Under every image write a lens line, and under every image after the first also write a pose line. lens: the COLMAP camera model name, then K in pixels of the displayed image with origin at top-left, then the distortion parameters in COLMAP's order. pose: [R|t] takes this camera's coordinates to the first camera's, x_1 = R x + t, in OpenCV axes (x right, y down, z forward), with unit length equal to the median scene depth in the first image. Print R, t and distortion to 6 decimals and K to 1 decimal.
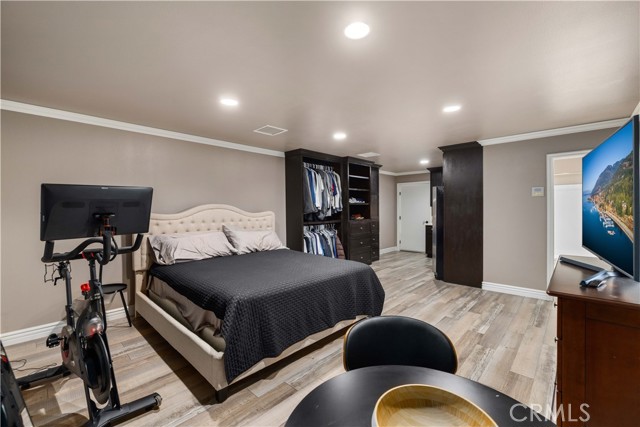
lens RADIAL K [[278.7, 0, 320.0], [0, 278.7, 213.5], [0, 0, 1]] dist [0.000008, -0.000003]
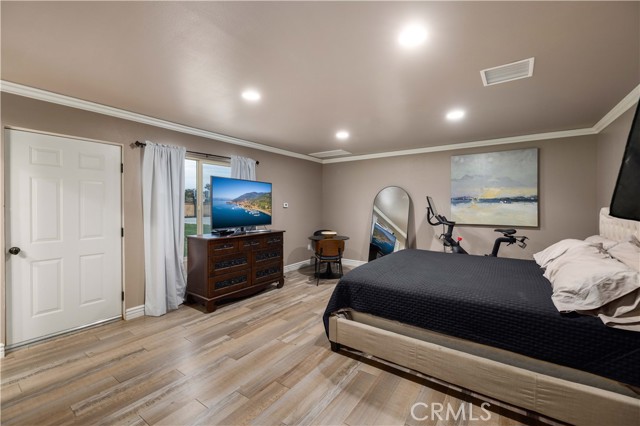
lens RADIAL K [[269.4, 0, 320.0], [0, 269.4, 213.0], [0, 0, 1]] dist [-0.000435, -0.000003]
pose [[-0.990764, 0.014554, -0.134817, 0.317233], [0.009870, 0.999326, 0.035345, -0.019894], [0.135241, 0.033688, -0.990240, 1.620702]]
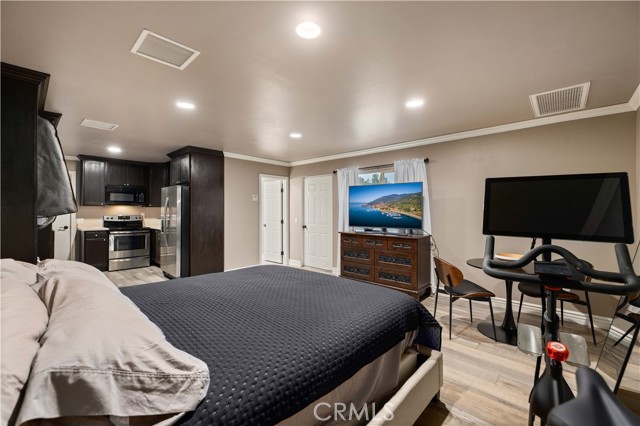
lens RADIAL K [[269.4, 0, 320.0], [0, 269.4, 213.0], [0, 0, 1]] dist [-0.000435, -0.000003]
pose [[-0.028044, -0.002565, 0.999603, -0.713377], [0.012895, 0.999913, 0.002928, 0.000951], [-0.999524, 0.012972, -0.028008, 0.785015]]
